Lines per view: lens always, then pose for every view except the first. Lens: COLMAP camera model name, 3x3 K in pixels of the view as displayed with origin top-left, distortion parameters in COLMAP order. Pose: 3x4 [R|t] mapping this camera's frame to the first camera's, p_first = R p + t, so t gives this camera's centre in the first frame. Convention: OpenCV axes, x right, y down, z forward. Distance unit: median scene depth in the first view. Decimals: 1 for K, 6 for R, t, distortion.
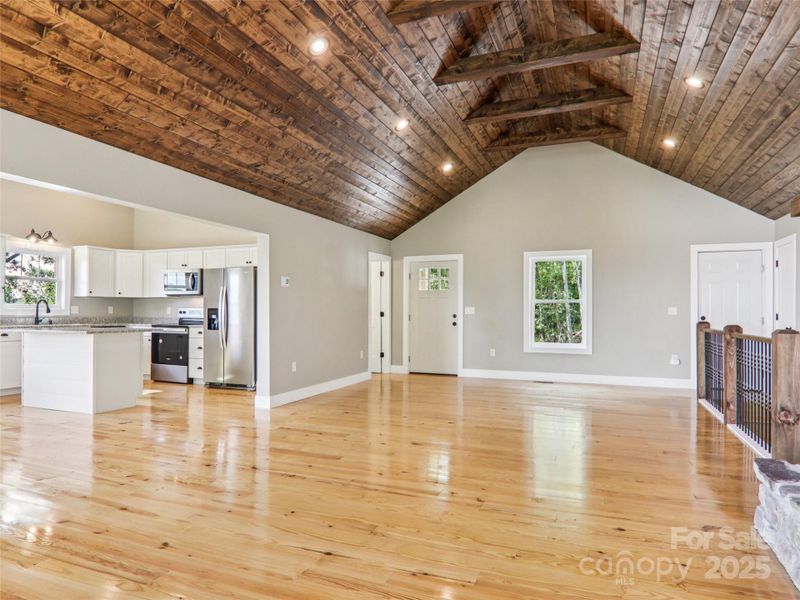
lens RADIAL K [[505.6, 0, 399.5], [0, 505.6, 304.9], [0, 0, 1]] dist [0.006758, -0.006873]
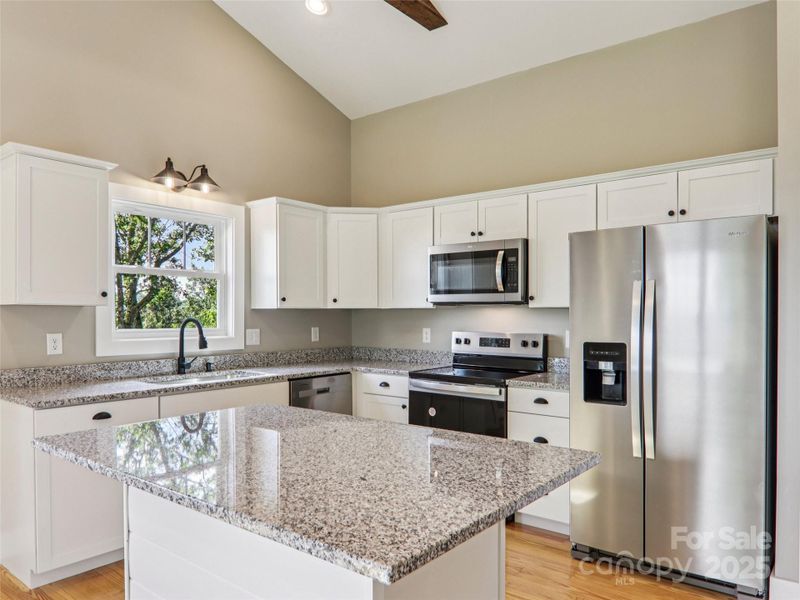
lens RADIAL K [[505.6, 0, 399.5], [0, 505.6, 304.9], [0, 0, 1]] dist [0.006758, -0.006873]
pose [[0.968544, -0.009120, -0.248676, -0.399703], [0.010713, 0.999930, 0.005053, -0.022145], [0.248612, -0.007558, 0.968574, 0.590126]]
